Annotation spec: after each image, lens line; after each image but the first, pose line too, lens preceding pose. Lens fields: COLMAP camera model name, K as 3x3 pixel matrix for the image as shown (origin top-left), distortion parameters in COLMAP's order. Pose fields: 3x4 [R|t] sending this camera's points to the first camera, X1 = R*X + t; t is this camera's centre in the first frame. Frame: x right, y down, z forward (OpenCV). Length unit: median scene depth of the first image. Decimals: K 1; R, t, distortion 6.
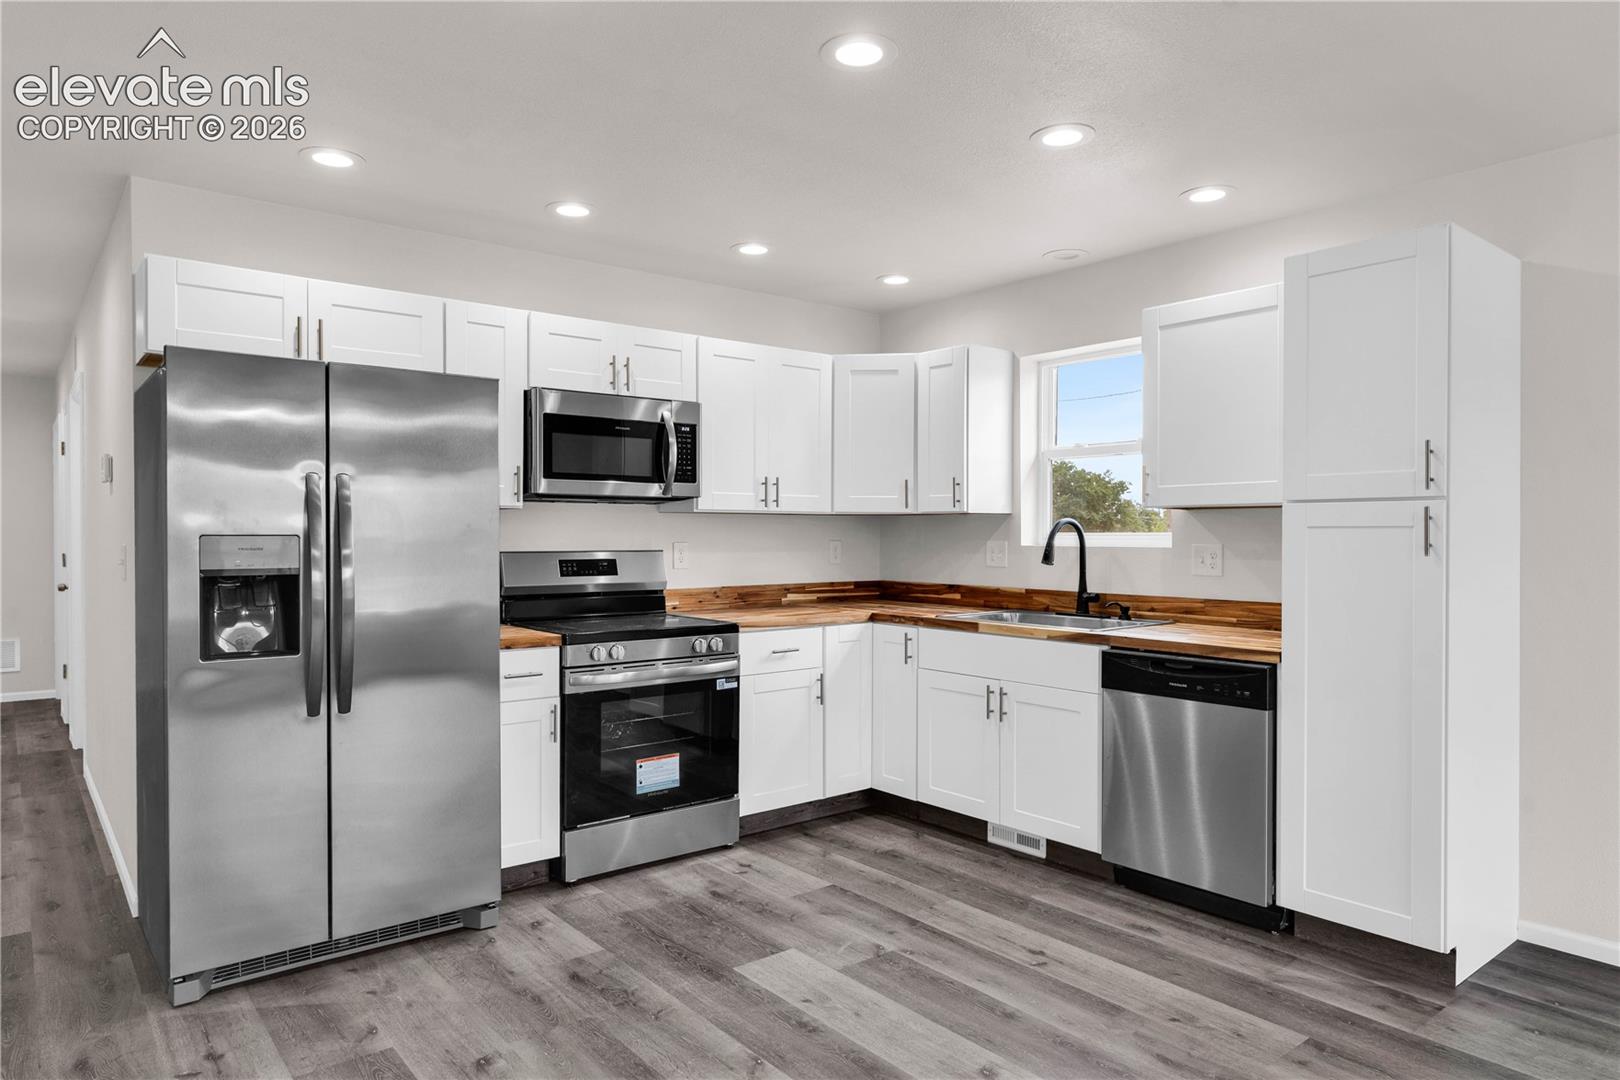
lens RADIAL K [[1018.9, 0, 810.0], [0, 1018.9, 540.0], [0, 0, 1]] dist [-0.003981, -0.001123]
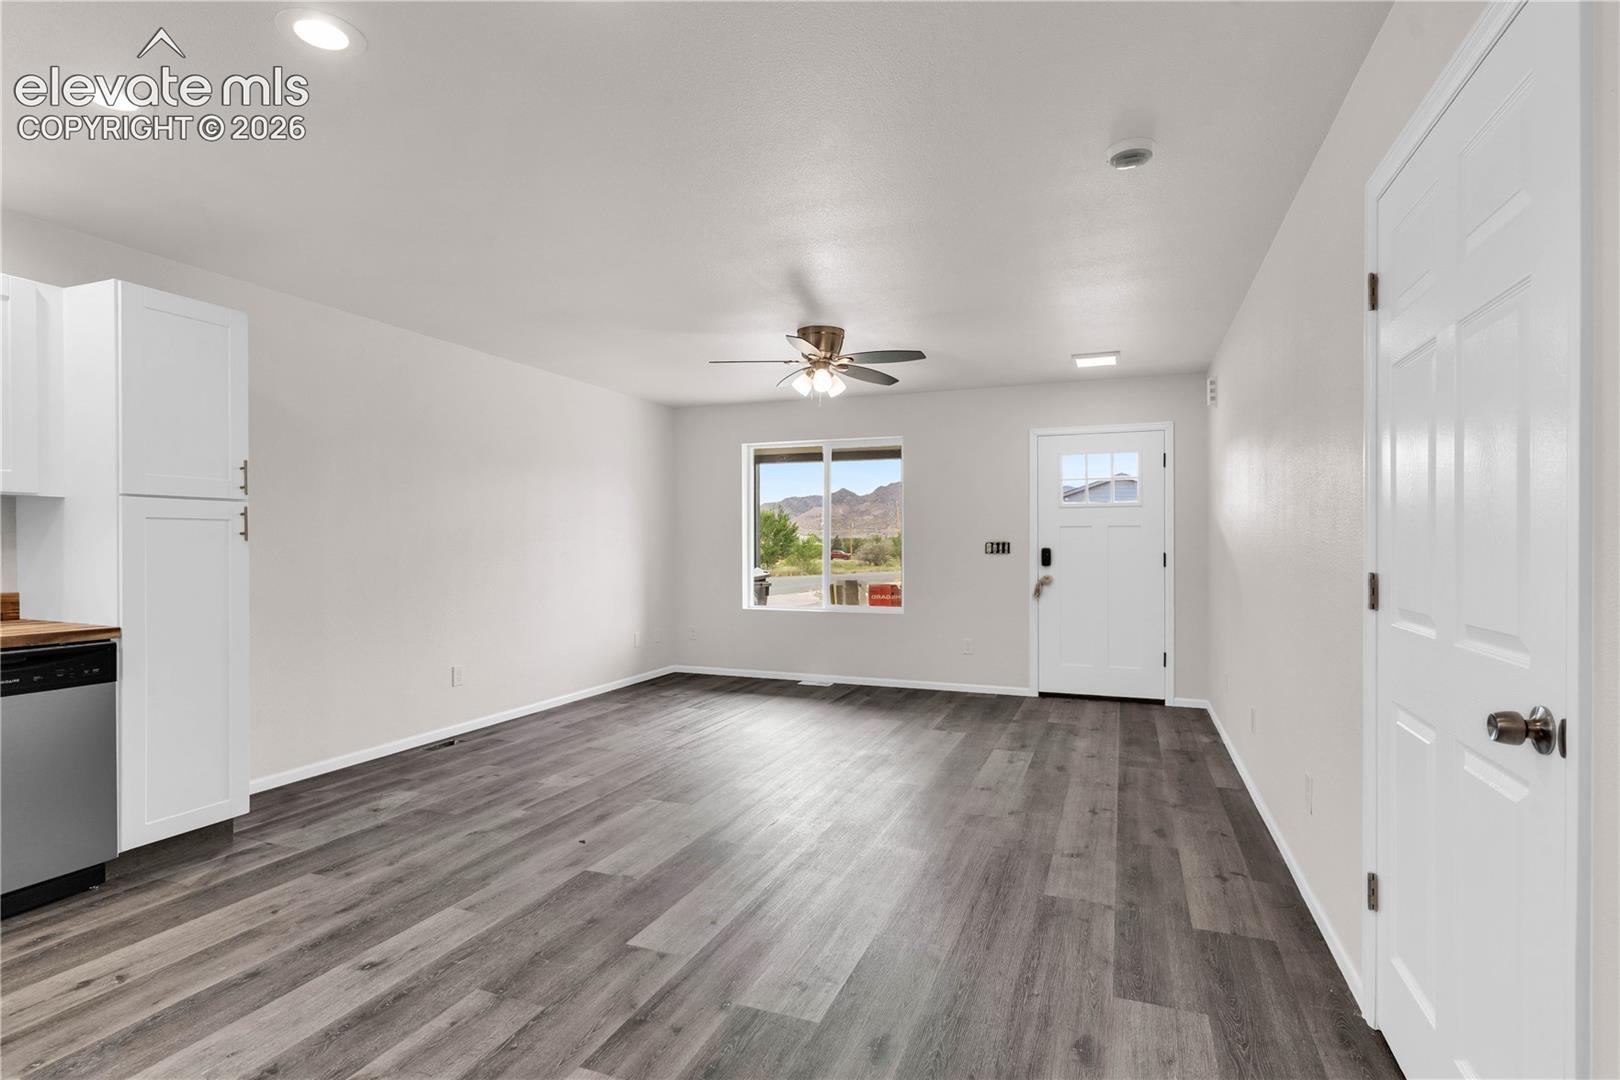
lens RADIAL K [[839.4, 0, 796.2], [0, 839.4, 544.5], [0, 0, 1]] dist [-0.002273, -0.000436]
pose [[-0.500552, -0.001026, 0.865706, -0.569042], [0.005514, 0.999975, 0.004373, 0.013220], [-0.865689, 0.006962, -0.500534, 0.639526]]
